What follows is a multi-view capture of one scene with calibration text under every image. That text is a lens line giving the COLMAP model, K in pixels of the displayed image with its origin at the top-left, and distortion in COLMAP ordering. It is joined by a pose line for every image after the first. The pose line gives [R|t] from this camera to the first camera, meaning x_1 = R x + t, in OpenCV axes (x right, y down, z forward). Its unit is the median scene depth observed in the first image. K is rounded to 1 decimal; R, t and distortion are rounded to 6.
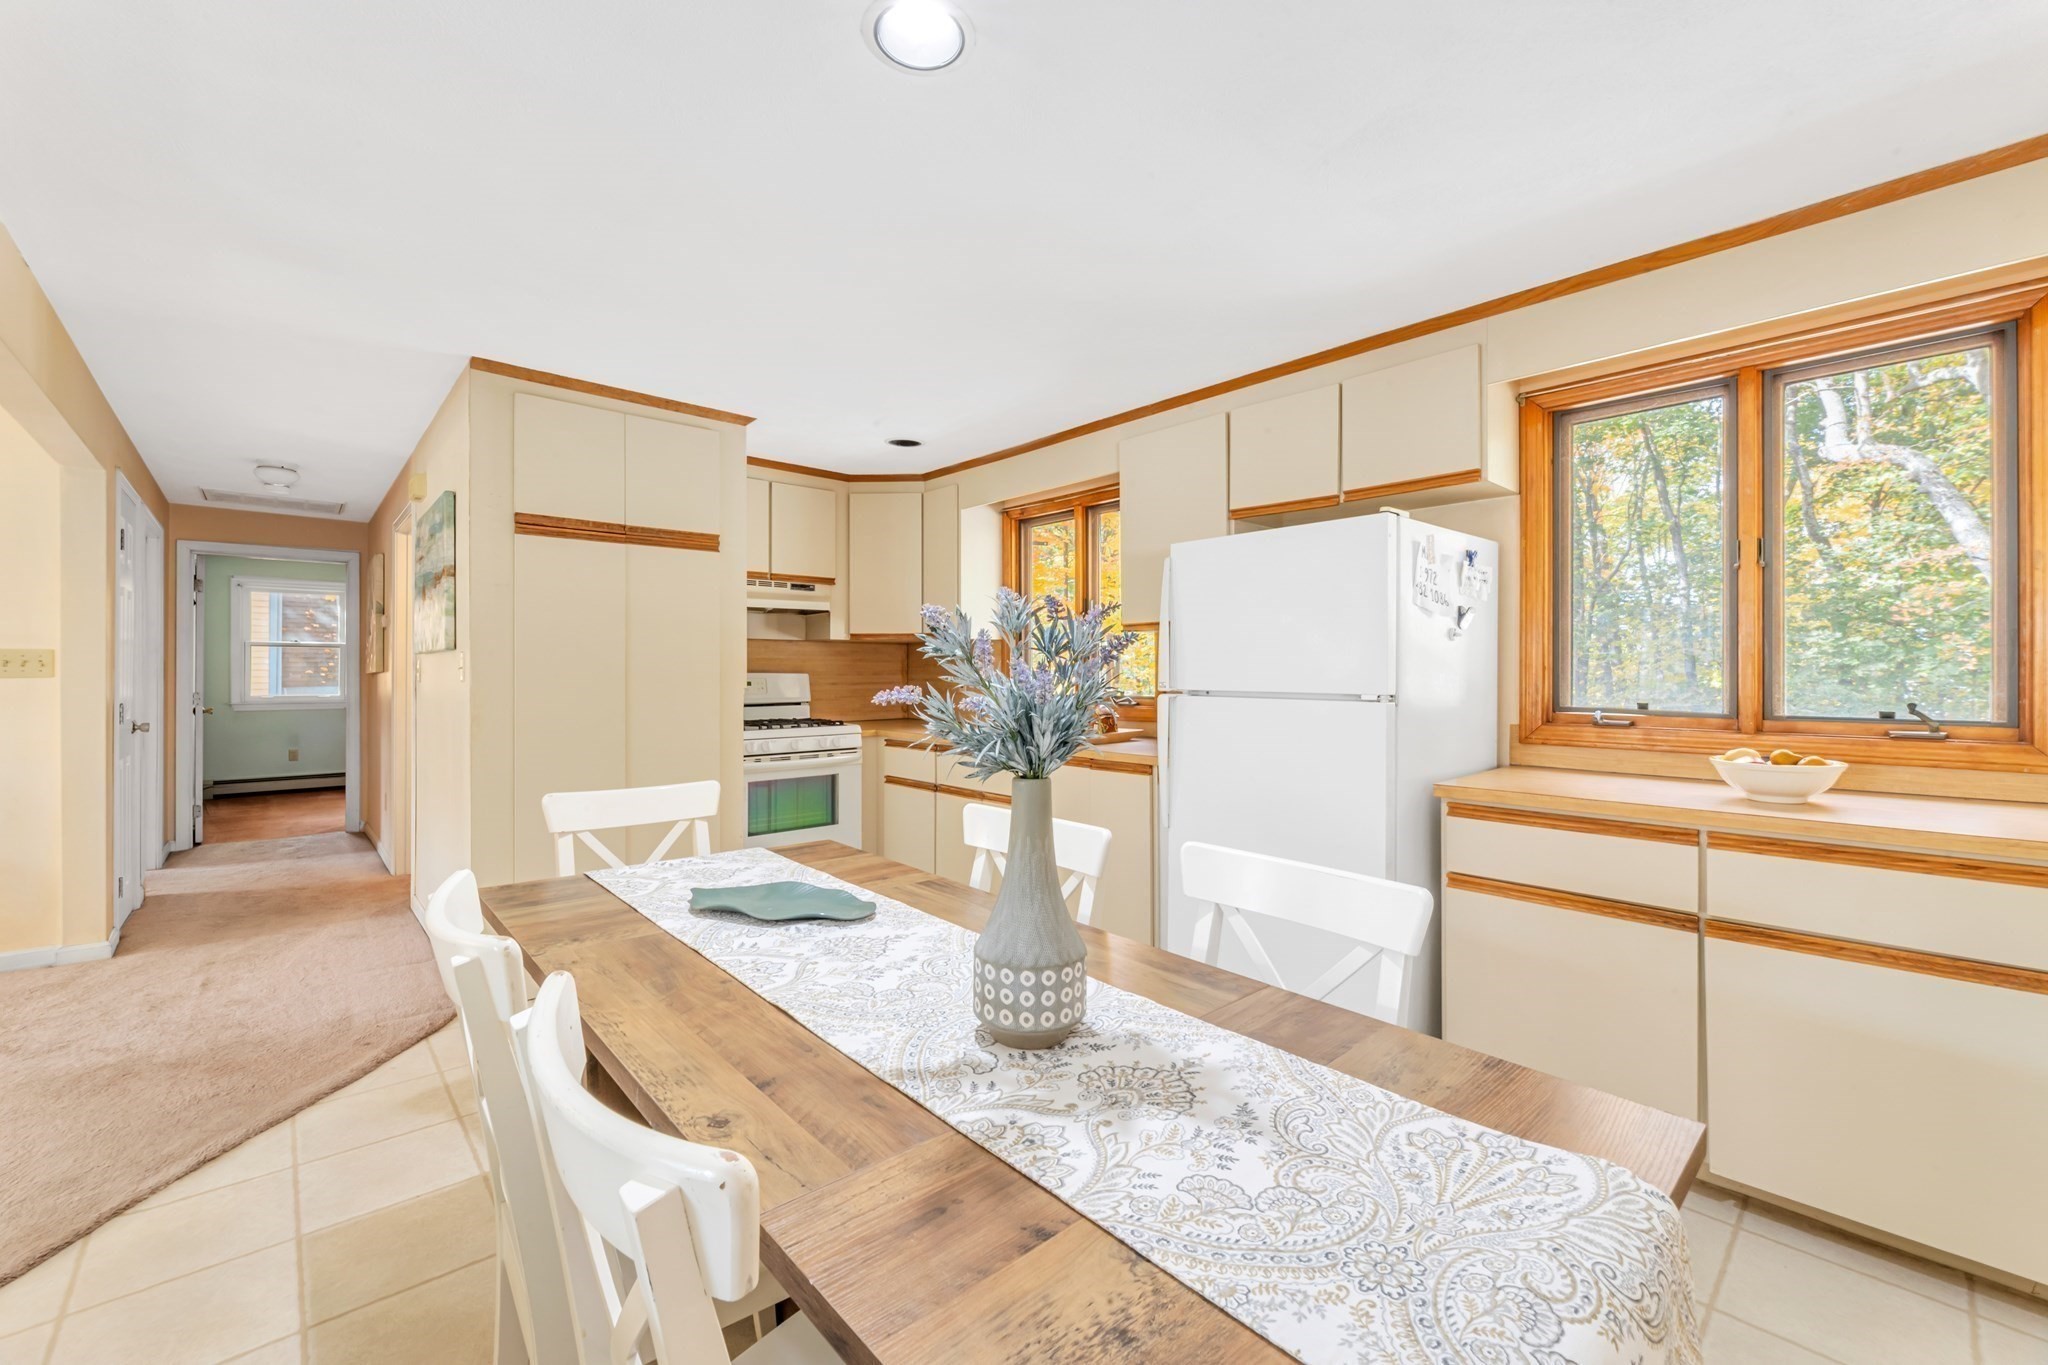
lens RADIAL K [[843.5, 0, 1018.6], [0, 843.5, 693.0], [0, 0, 1]] dist [-0.000661, -0.000110]
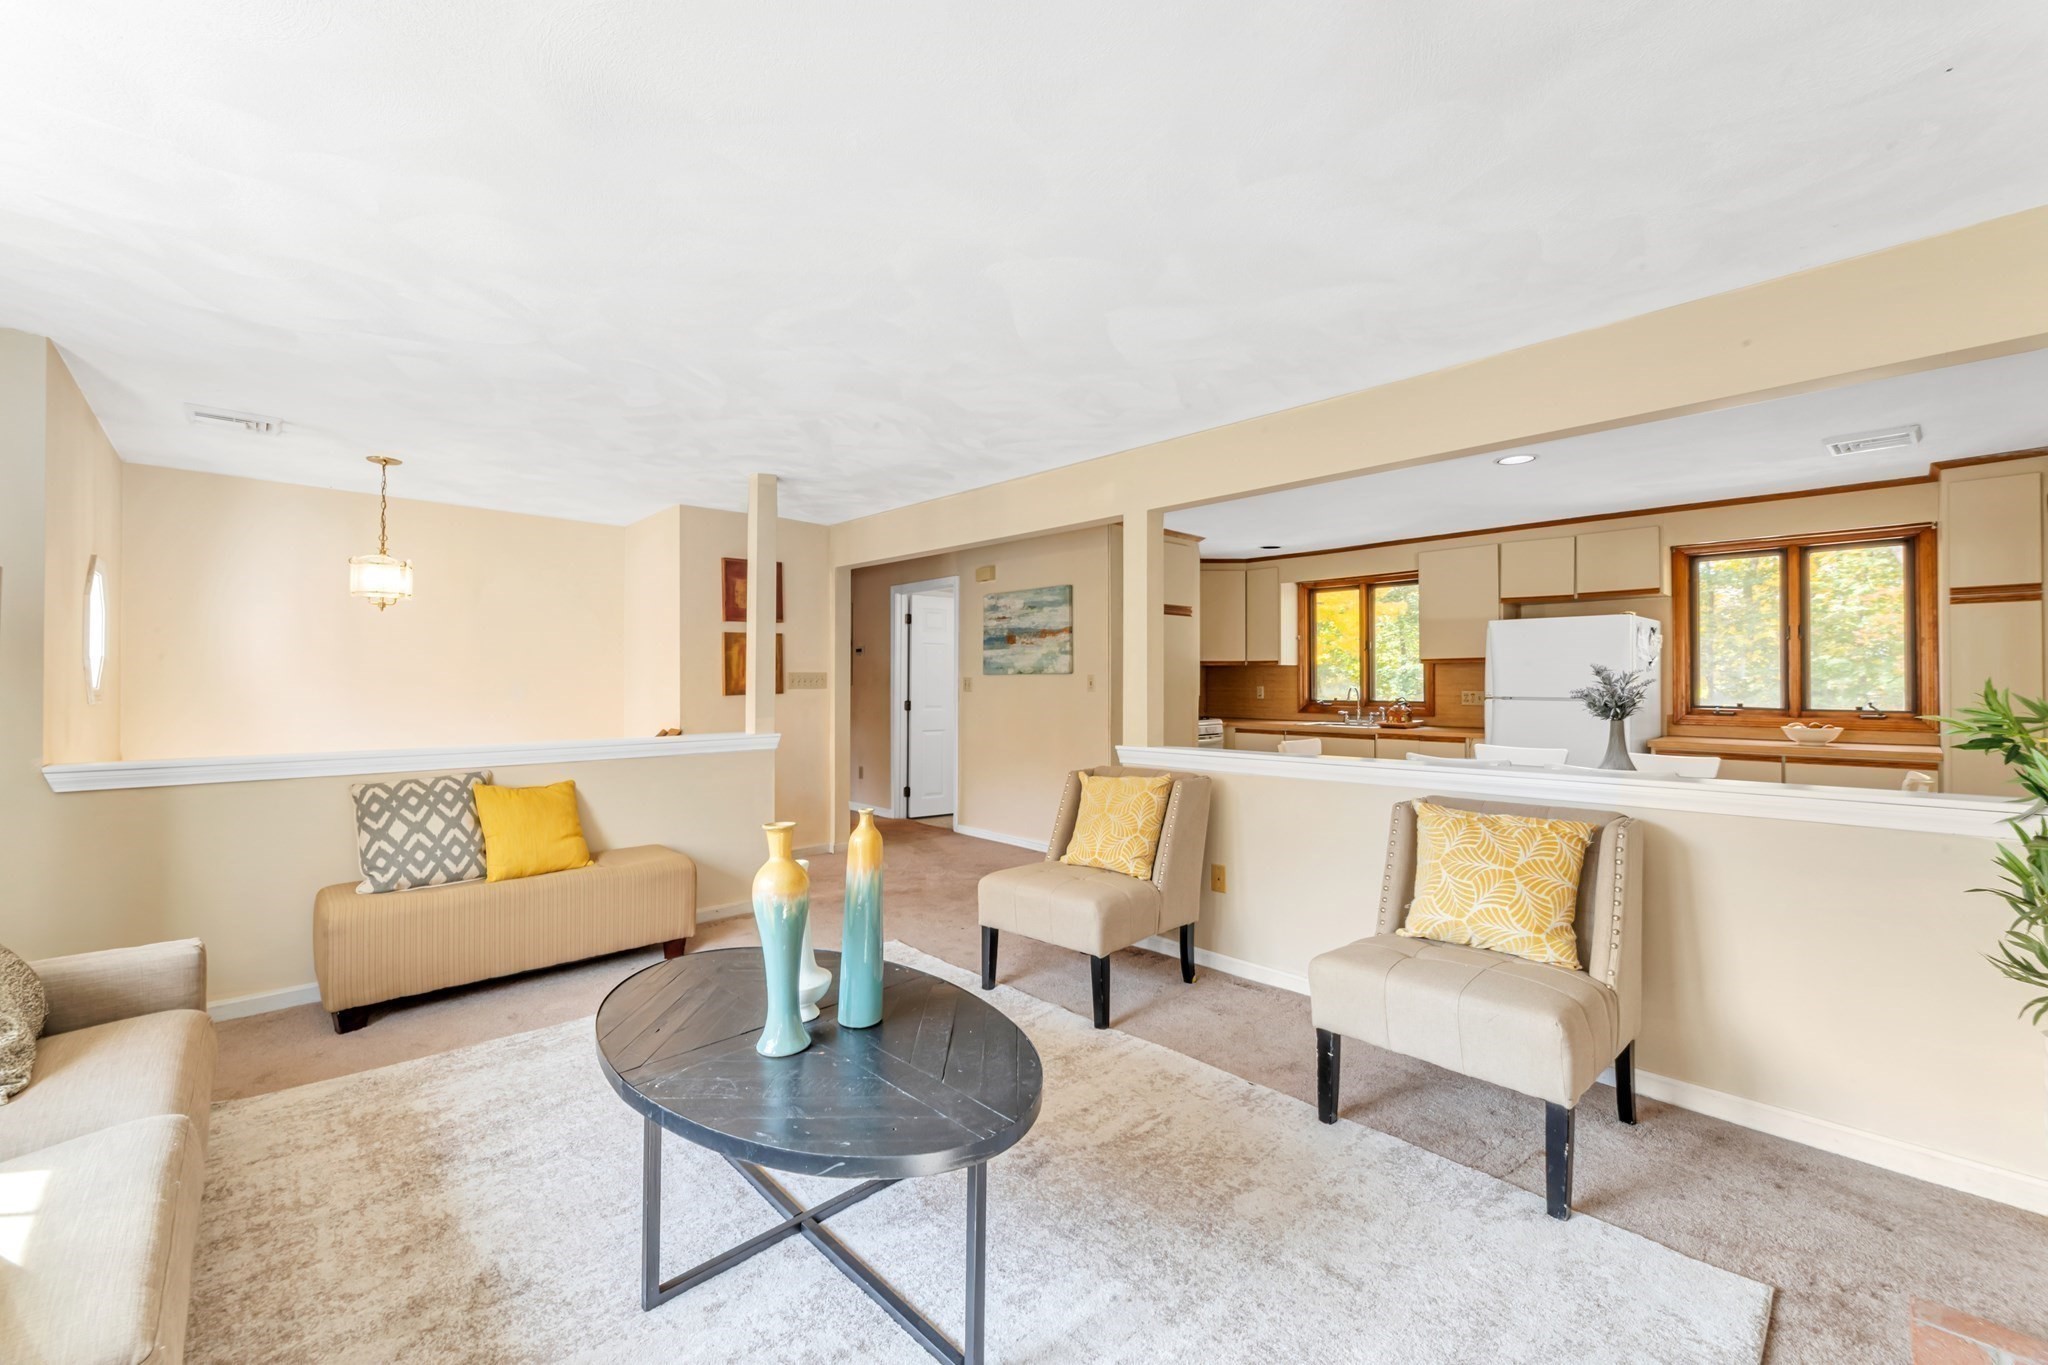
lens RADIAL K [[828.7, 0, 1023.7], [0, 828.7, 693.8], [0, 0, 1]] dist [0.000964, 0.000235]
pose [[0.999848, 0.002042, 0.017310, -0.984876], [-0.001852, 0.999938, -0.010999, 0.013463], [-0.017331, 0.010965, 0.999790, -0.935005]]
